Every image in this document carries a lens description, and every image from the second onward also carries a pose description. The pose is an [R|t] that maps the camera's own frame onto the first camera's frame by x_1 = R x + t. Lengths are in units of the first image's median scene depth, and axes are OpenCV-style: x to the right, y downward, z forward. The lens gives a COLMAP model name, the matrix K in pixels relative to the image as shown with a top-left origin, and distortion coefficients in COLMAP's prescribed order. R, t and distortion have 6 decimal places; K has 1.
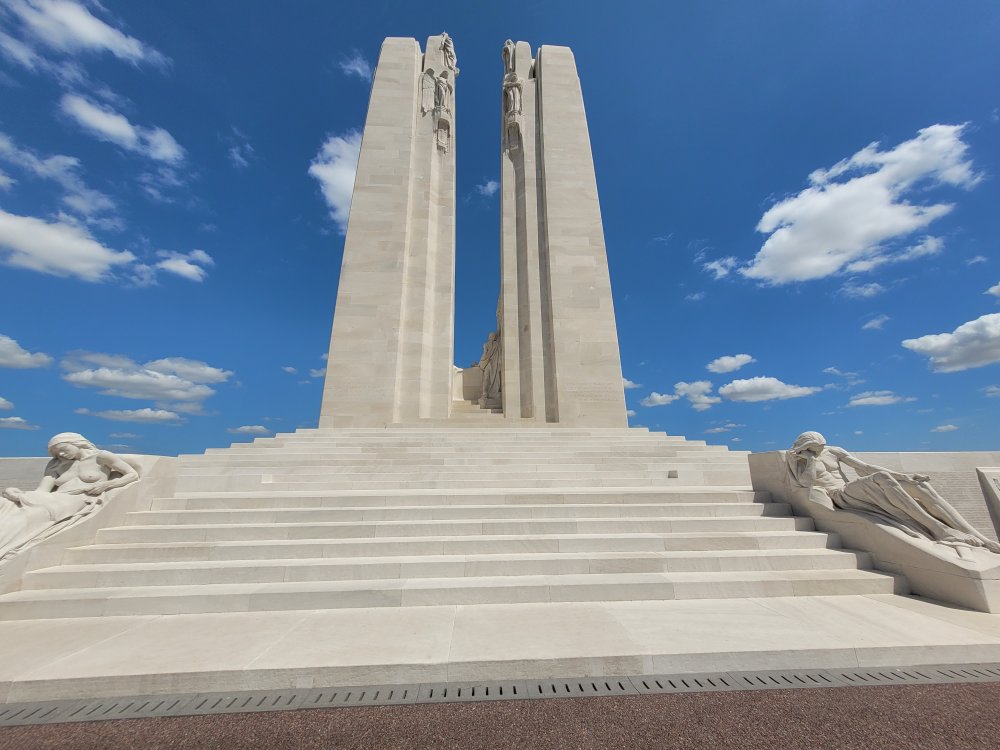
lens RADIAL K [[384.0, 0, 504.2], [0, 384.0, 381.8], [0, 0, 1]] dist [0.007211, -0.000474]
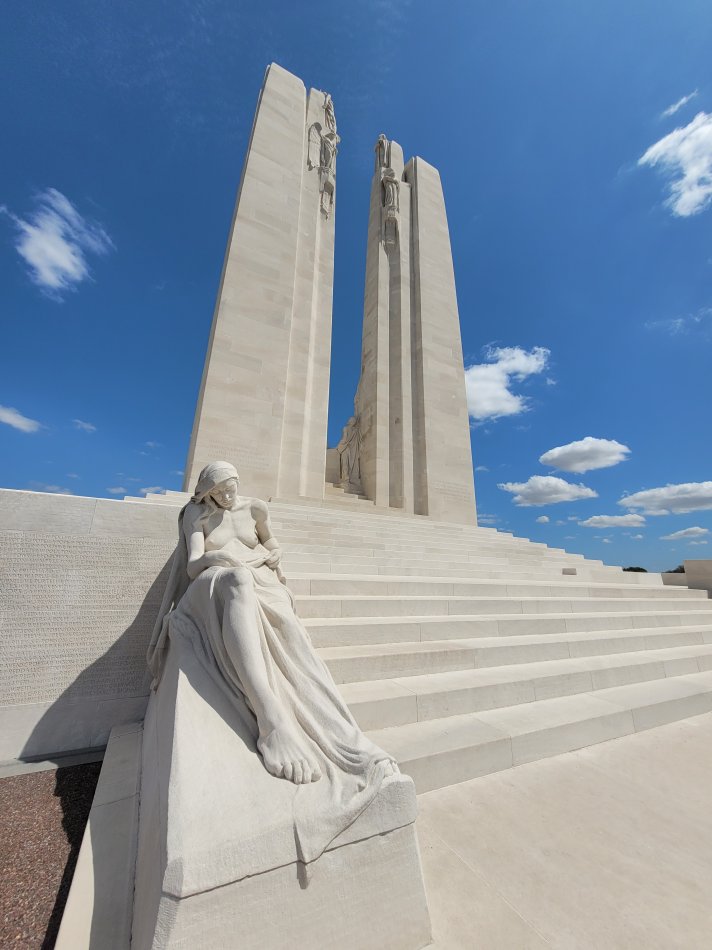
lens RADIAL K [[364.8, 0, 339.4], [0, 364.8, 478.5], [0, 0, 1]] dist [0.007211, -0.000474]
pose [[0.913584, 0.140791, 0.381499, -0.443687], [-0.145281, 0.989241, -0.017170, 0.053055], [-0.379813, -0.039738, 0.924210, 0.158747]]
